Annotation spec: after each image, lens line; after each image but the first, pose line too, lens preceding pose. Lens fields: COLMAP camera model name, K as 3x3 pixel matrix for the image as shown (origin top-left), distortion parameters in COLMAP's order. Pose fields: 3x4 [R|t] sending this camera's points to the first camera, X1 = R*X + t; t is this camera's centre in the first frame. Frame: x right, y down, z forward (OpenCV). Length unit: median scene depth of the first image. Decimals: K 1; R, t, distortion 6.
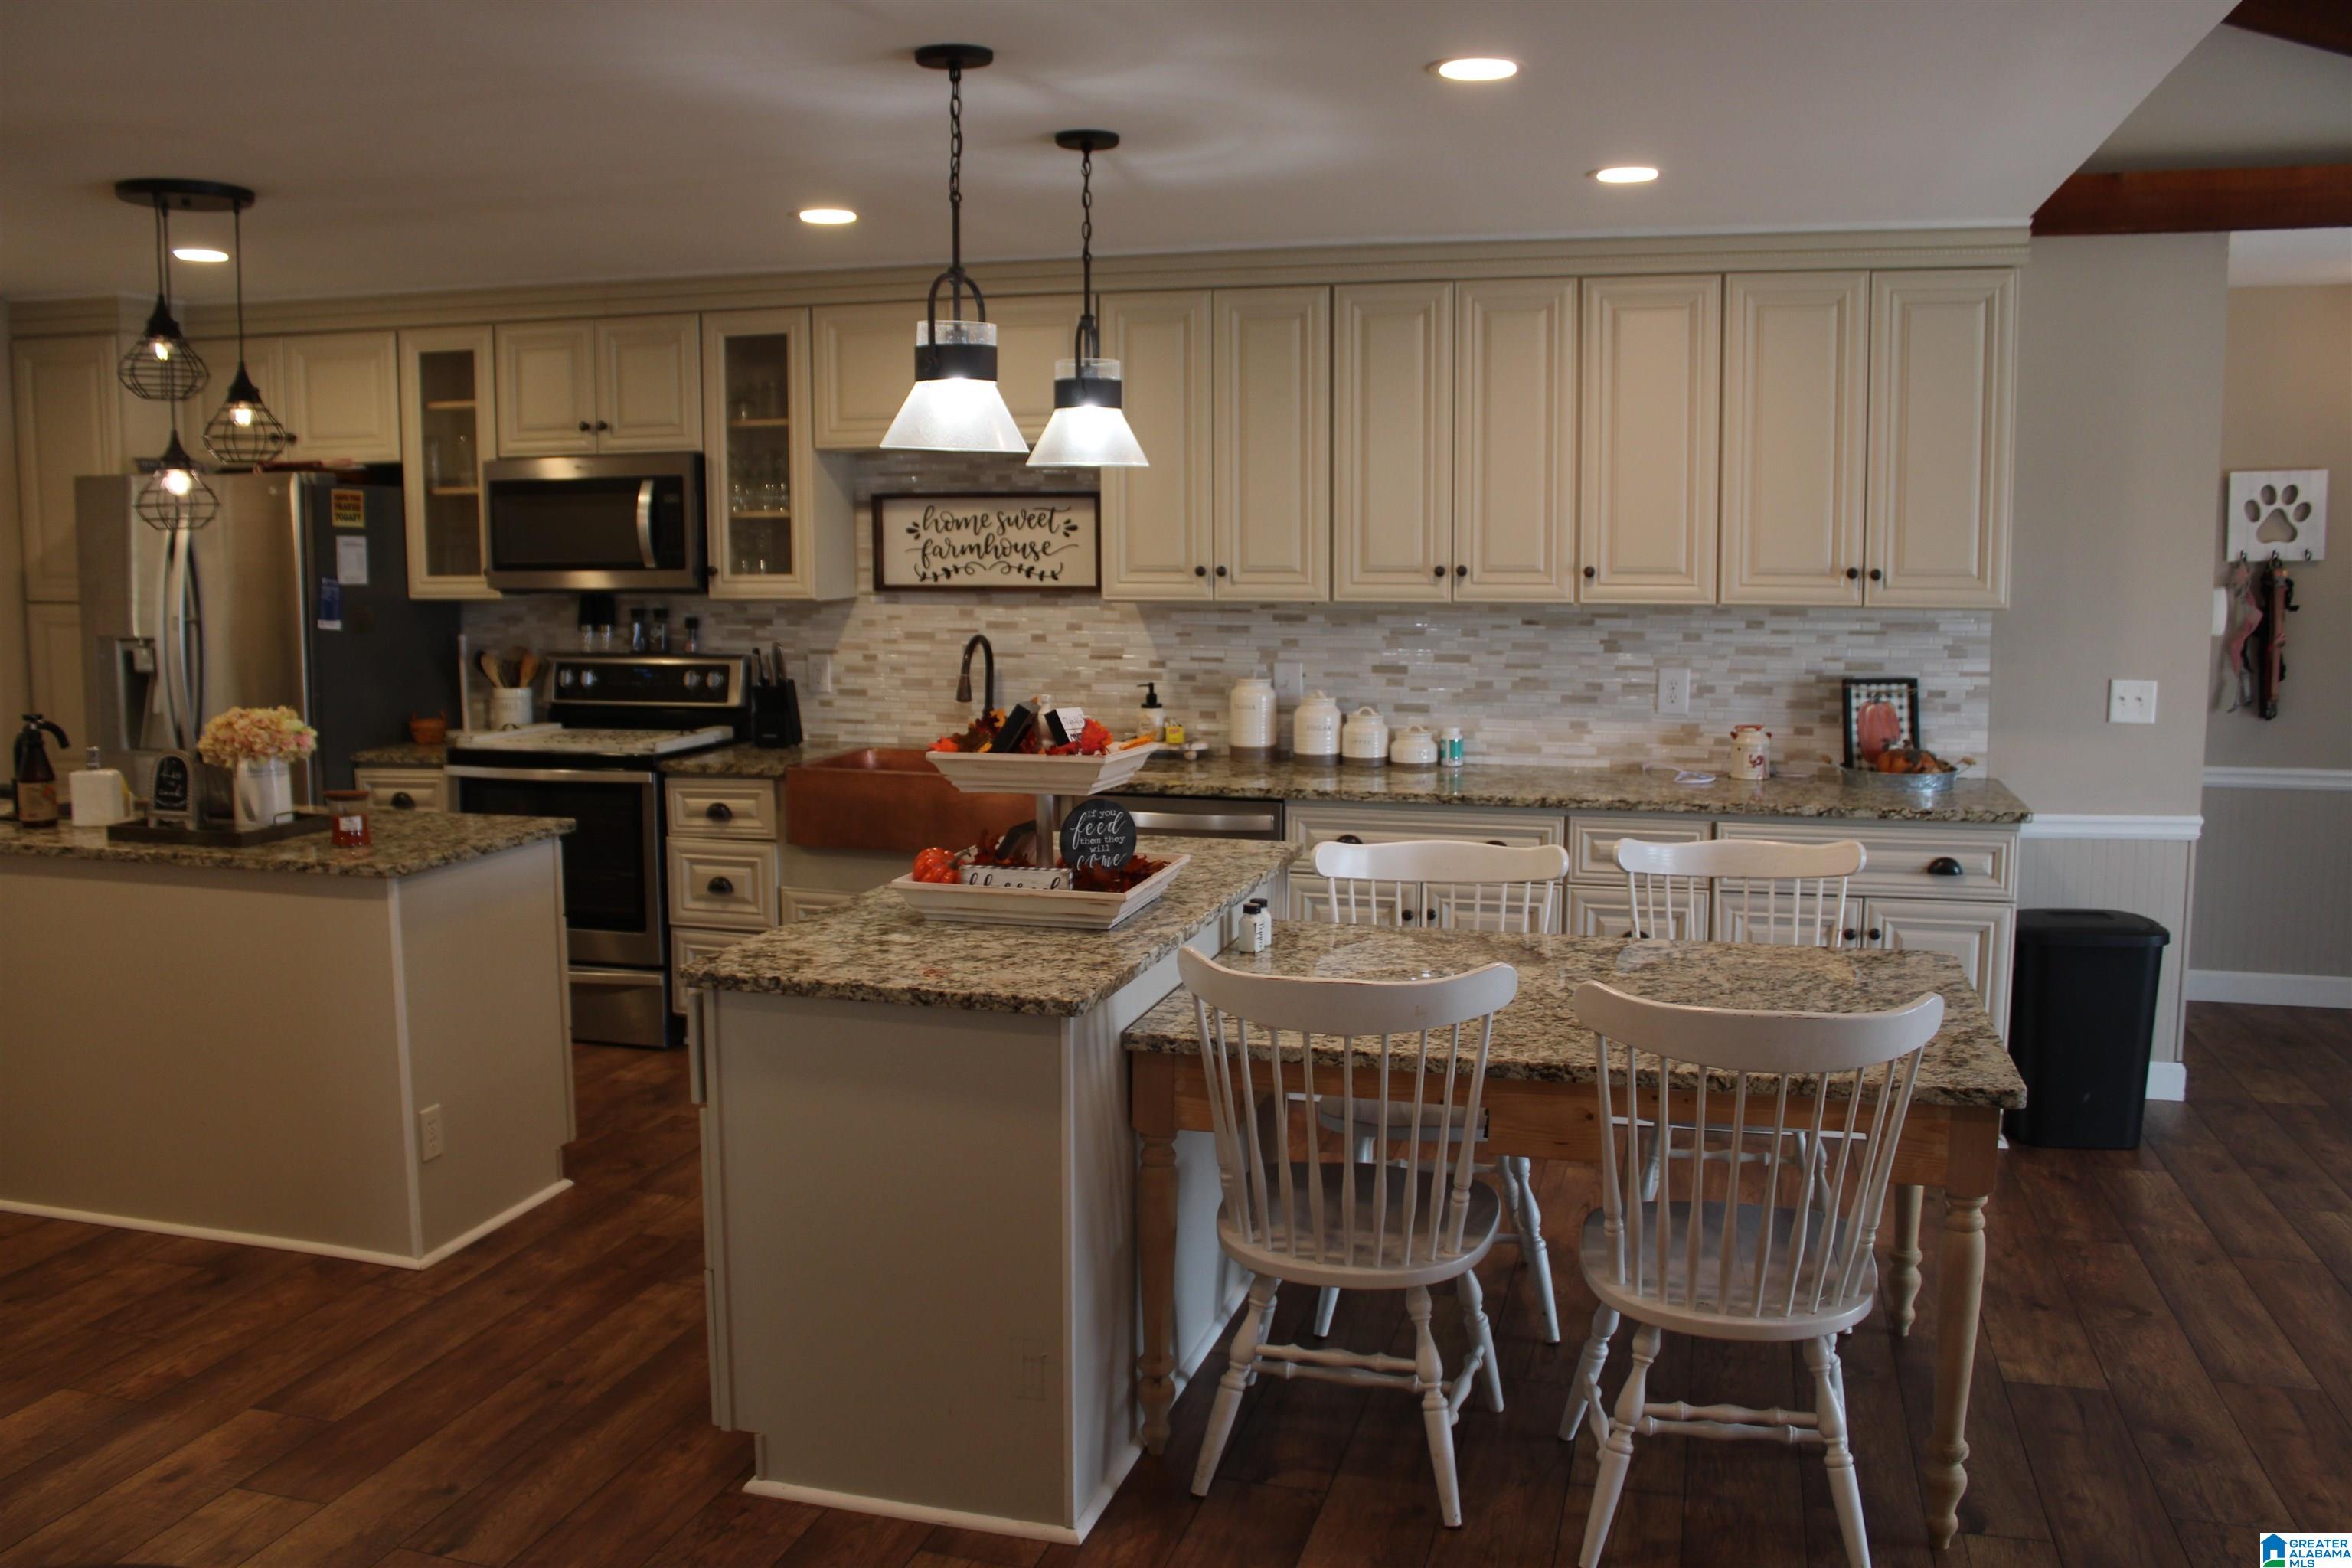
lens RADIAL K [[1937.2, 0, 1167.8], [0, 1937.2, 752.6], [0, 0, 1]] dist [-0.161529, 0.141651]
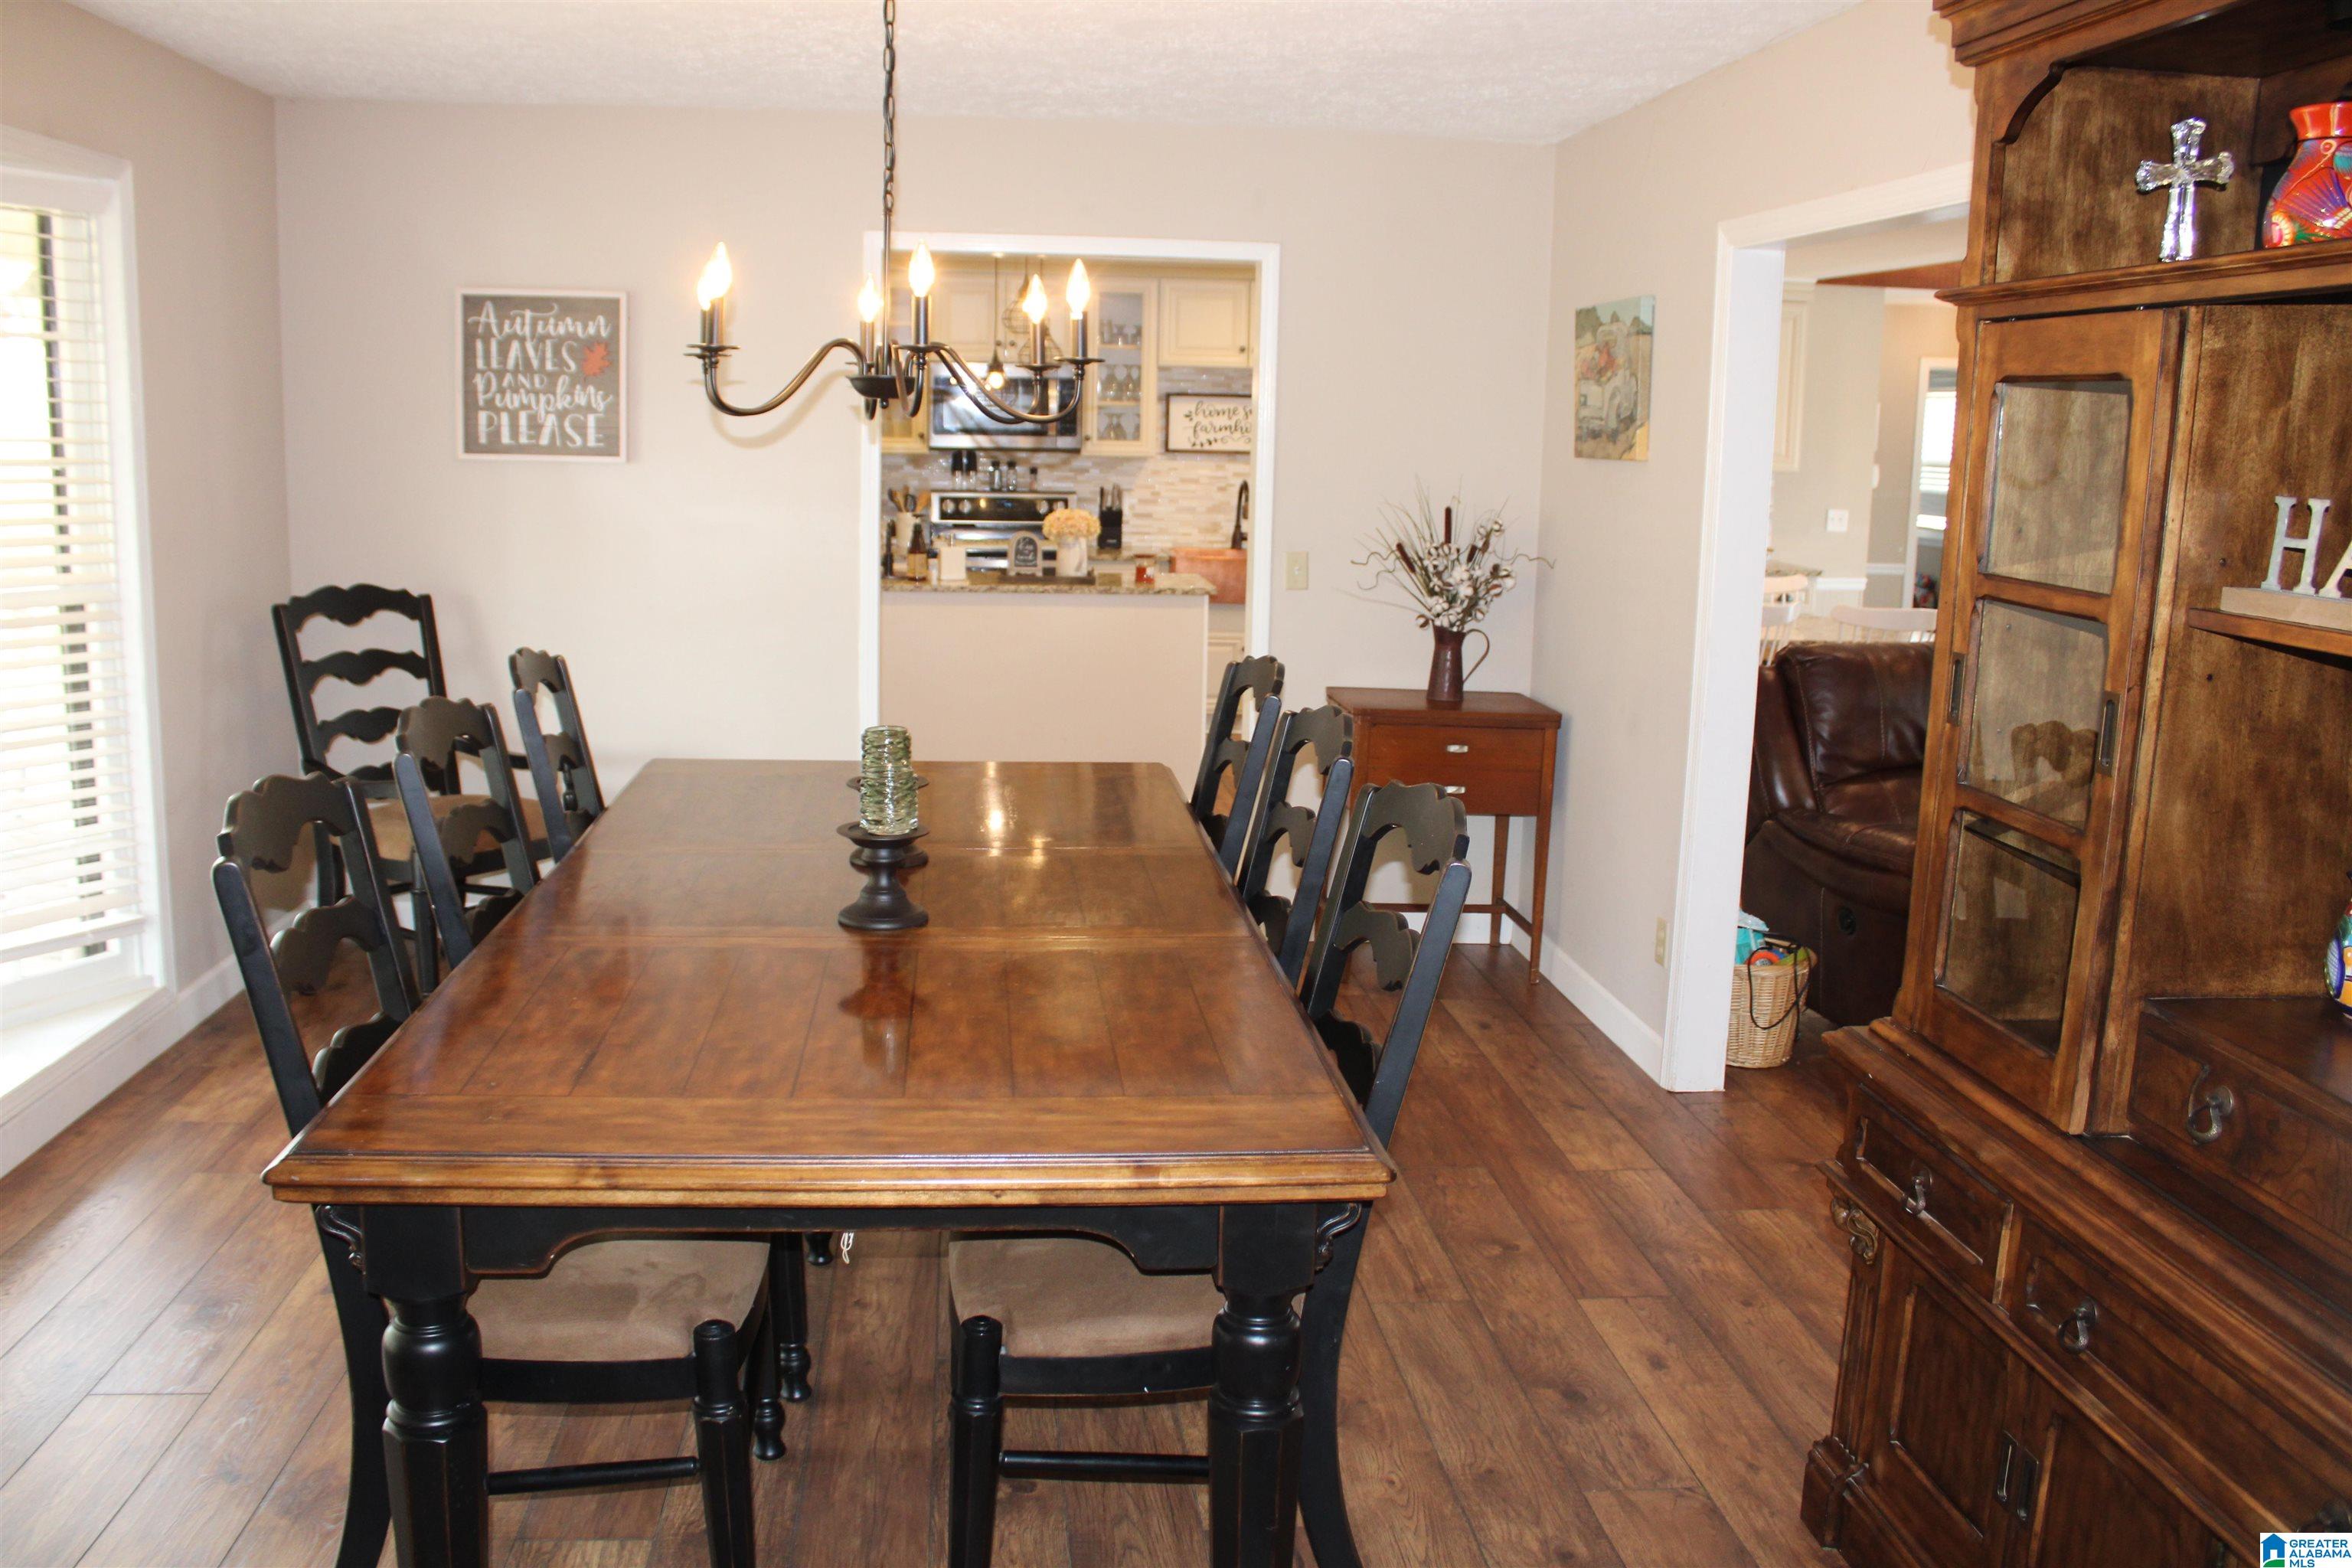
lens RADIAL K [[1937.2, 0, 1167.8], [0, 1937.2, 752.6], [0, 0, 1]] dist [-0.161529, 0.141651]
pose [[0.928065, -0.041051, 0.370148, -0.851951], [0.018419, 0.997750, 0.064472, 0.071468], [-0.371961, -0.053016, 0.926733, -0.586032]]
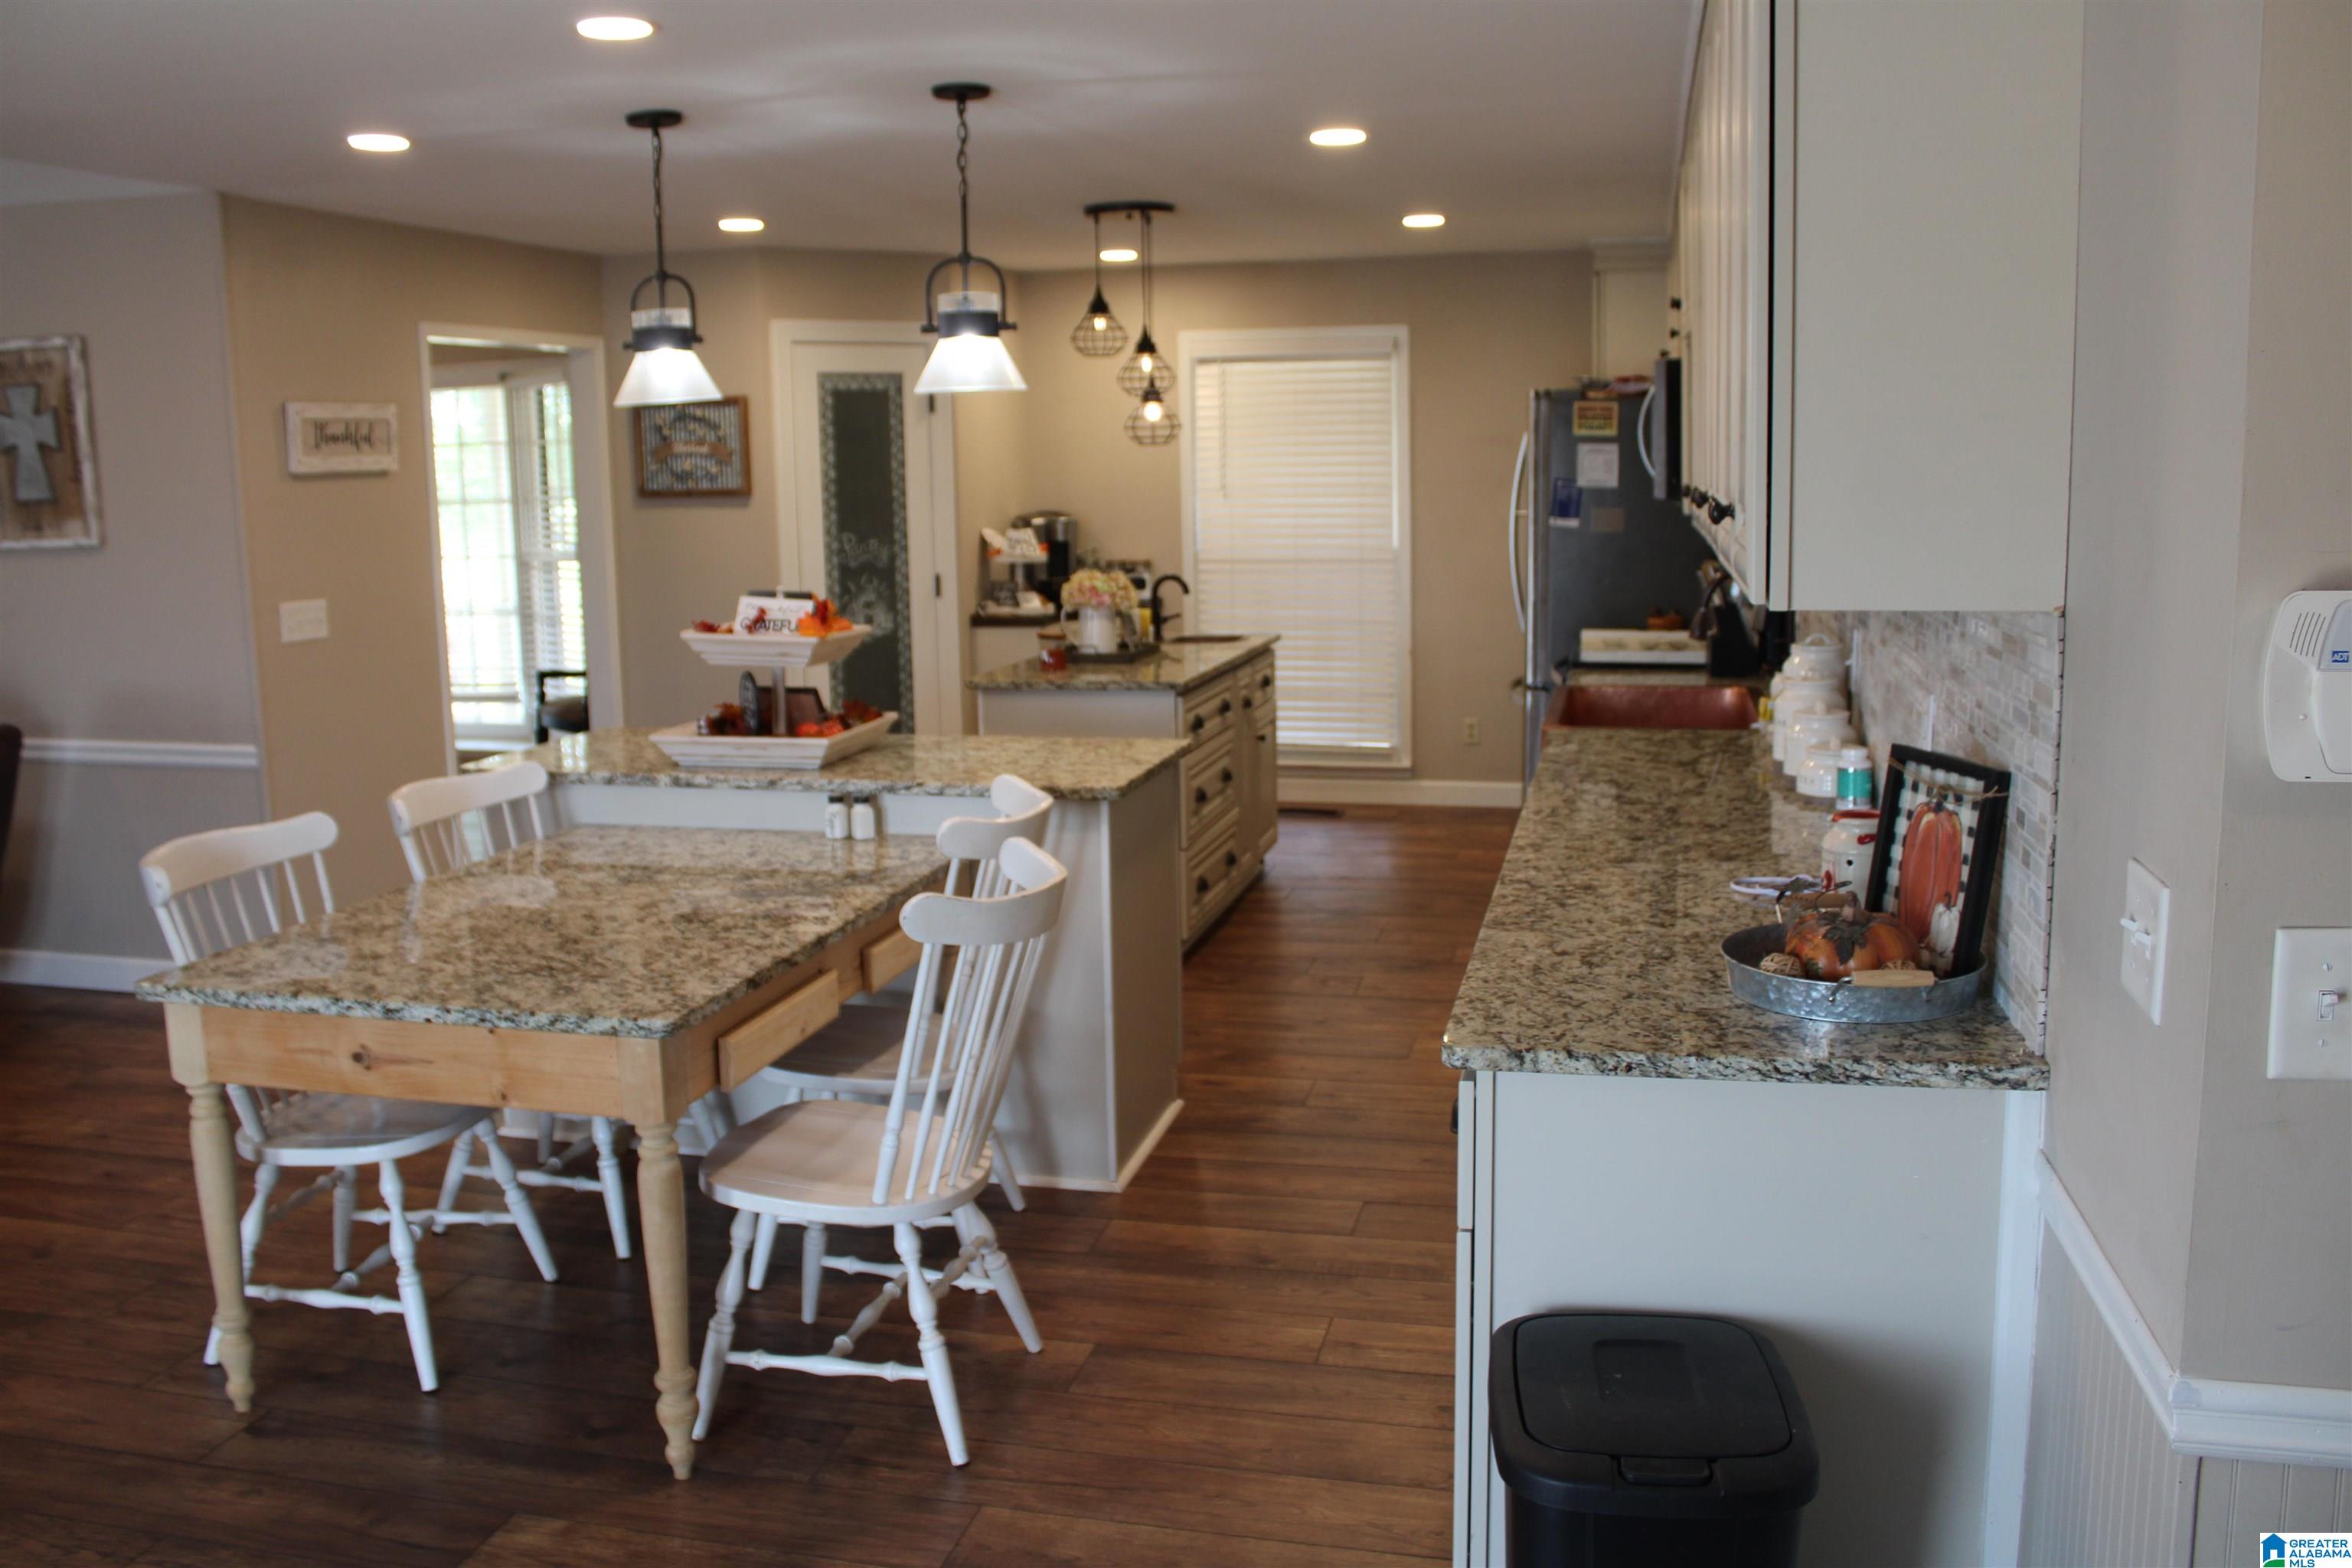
lens RADIAL K [[1937.2, 0, 1167.8], [0, 1937.2, 752.6], [0, 0, 1]] dist [-0.161529, 0.141651]
pose [[0.028666, 0.149417, -0.988359, 0.767736], [-0.092672, 0.984904, 0.146207, -0.083265], [0.995284, 0.087402, 0.042080, 0.775367]]
